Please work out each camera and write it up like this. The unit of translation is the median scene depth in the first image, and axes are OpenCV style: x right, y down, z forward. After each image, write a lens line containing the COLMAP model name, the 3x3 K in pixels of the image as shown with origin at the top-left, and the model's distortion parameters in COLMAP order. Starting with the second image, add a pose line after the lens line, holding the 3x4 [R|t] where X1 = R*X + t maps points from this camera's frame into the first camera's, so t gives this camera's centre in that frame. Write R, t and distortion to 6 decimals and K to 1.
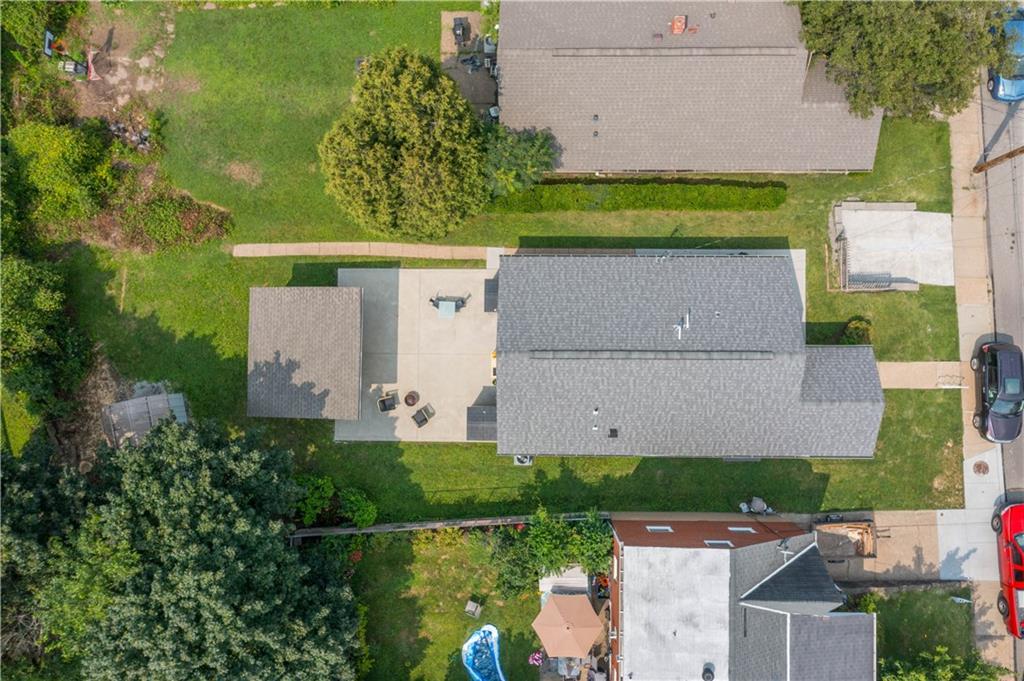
lens RADIAL K [[826.9, 0, 511.6], [0, 826.9, 341.6], [0, 0, 1]] dist [-0.008290, -0.001381]
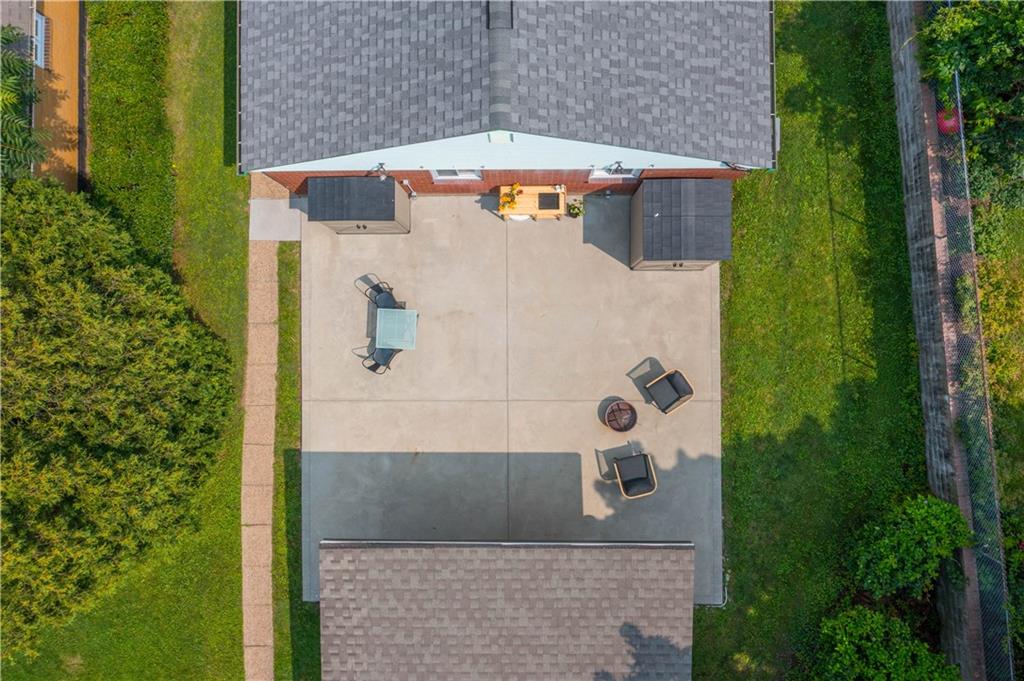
lens RADIAL K [[826.9, 0, 511.6], [0, 826.9, 339.8], [0, 0, 1]] dist [-0.008290, -0.001381]
pose [[-0.010627, -0.998084, 0.060958, -0.108535], [0.999851, -0.009778, 0.014219, 0.011434], [-0.013596, 0.061100, 0.998039, 0.593159]]
